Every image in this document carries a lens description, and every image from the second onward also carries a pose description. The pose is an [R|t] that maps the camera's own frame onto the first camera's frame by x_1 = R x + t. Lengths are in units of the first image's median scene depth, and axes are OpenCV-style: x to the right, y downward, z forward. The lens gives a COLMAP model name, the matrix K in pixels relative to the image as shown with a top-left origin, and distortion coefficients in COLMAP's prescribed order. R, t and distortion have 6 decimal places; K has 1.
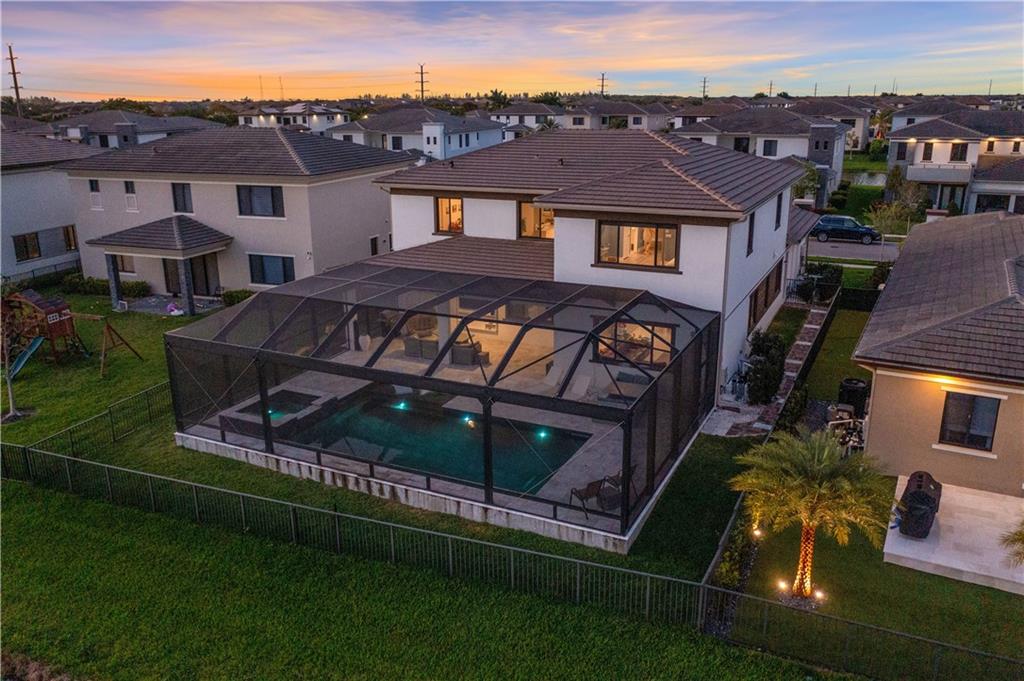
lens RADIAL K [[807.0, 0, 512.0], [0, 807.0, 340.5], [0, 0, 1]] dist [-0.009832, 0.001788]
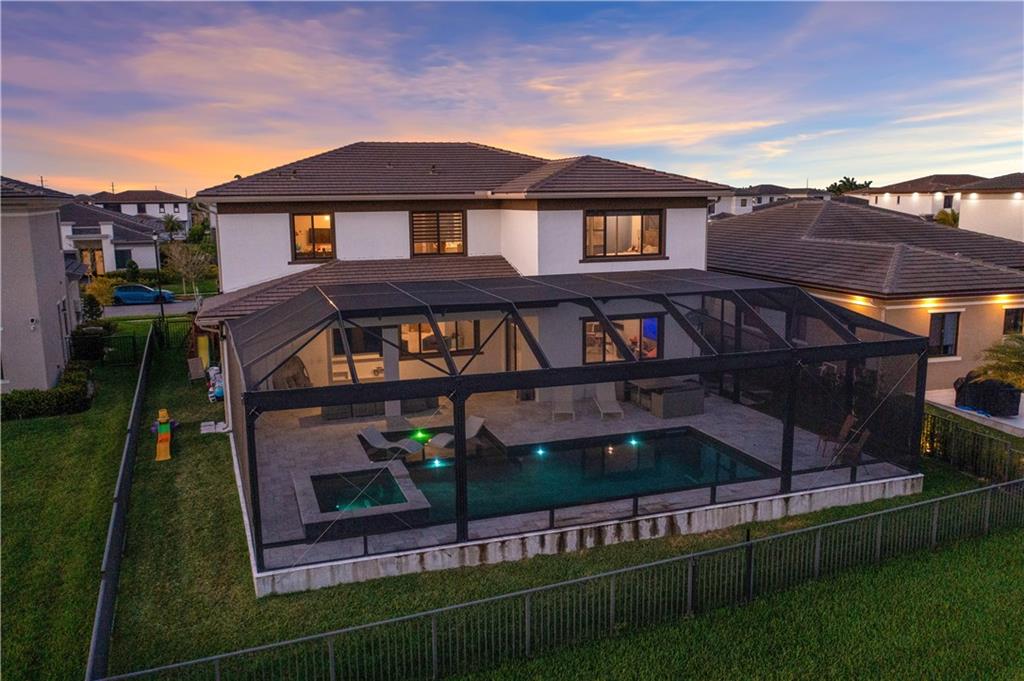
lens RADIAL K [[807.0, 0, 512.0], [0, 807.0, 340.5], [0, 0, 1]] dist [-0.009832, 0.001788]
pose [[0.708764, -0.121841, 0.694844, -0.706651], [0.207906, 0.977302, -0.040701, 0.017810], [-0.674113, 0.173310, 0.718007, 0.490068]]
